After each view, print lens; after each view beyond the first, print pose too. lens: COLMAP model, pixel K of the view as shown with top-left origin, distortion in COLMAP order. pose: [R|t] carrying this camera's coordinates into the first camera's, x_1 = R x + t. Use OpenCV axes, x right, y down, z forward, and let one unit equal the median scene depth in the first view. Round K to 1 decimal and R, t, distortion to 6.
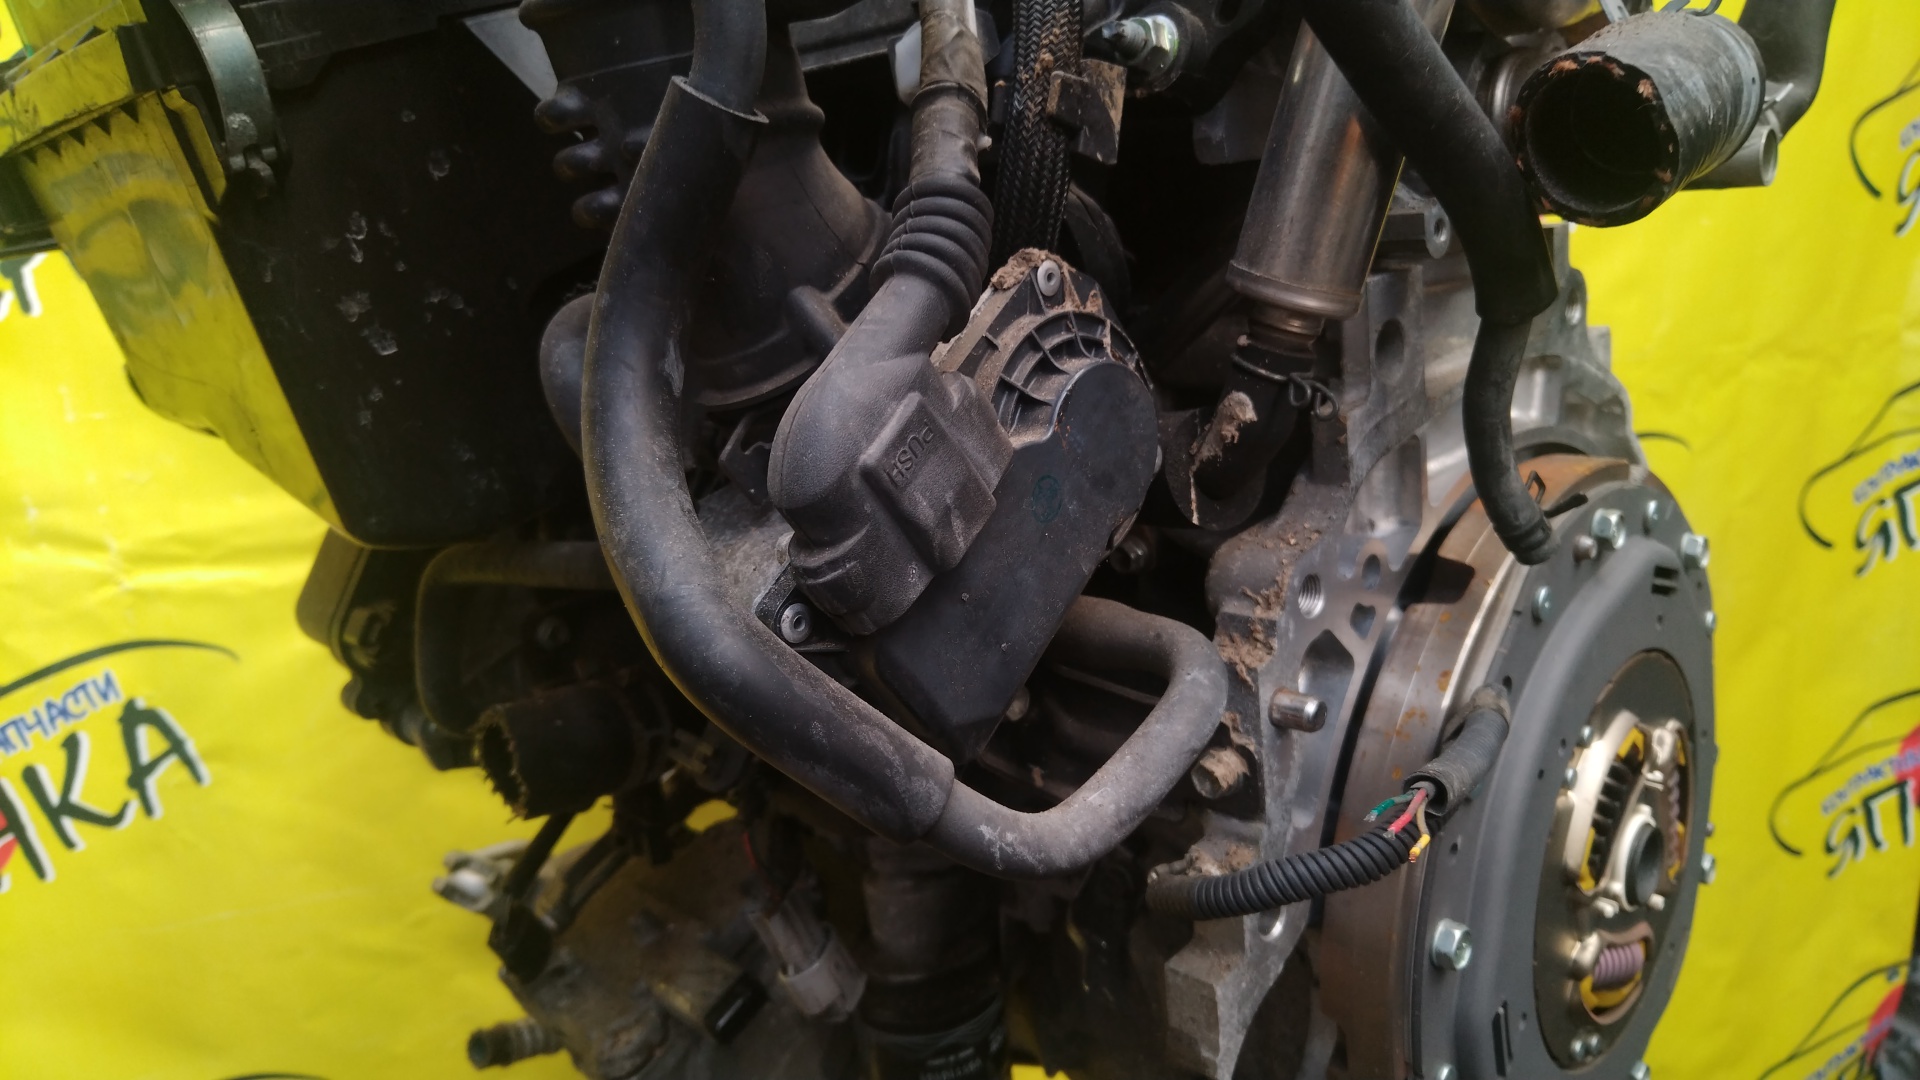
lens RADIAL K [[1241.3, 0, 949.8], [0, 1241.3, 532.0], [0, 0, 1]] dist [-0.026613, 0.017070]
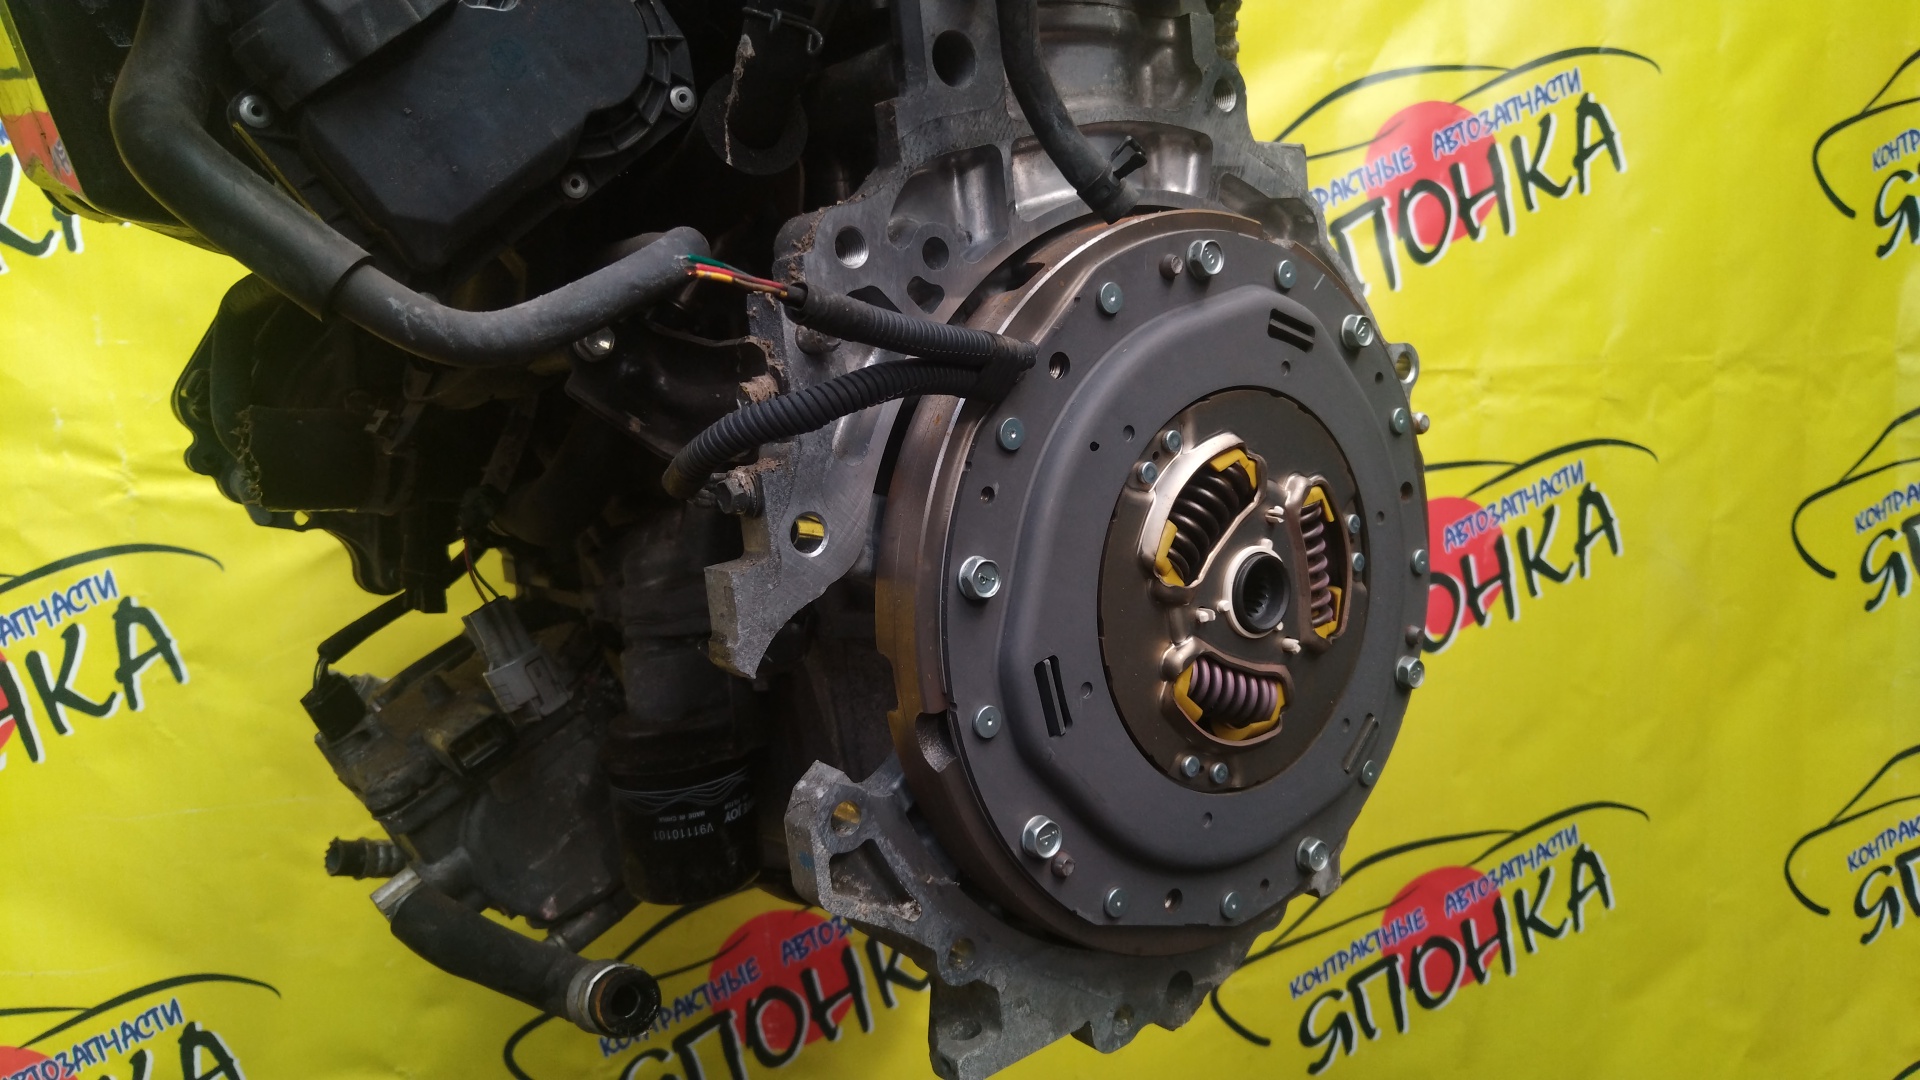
lens RADIAL K [[1241.3, 0, 963.5], [0, 1241.3, 521.9], [0, 0, 1]] dist [-0.026613, 0.017070]
pose [[0.994561, 0.028770, -0.100106, 0.202610], [-0.040389, 0.992422, -0.116049, 0.168303], [0.096008, 0.119461, 0.988186, -0.040000]]
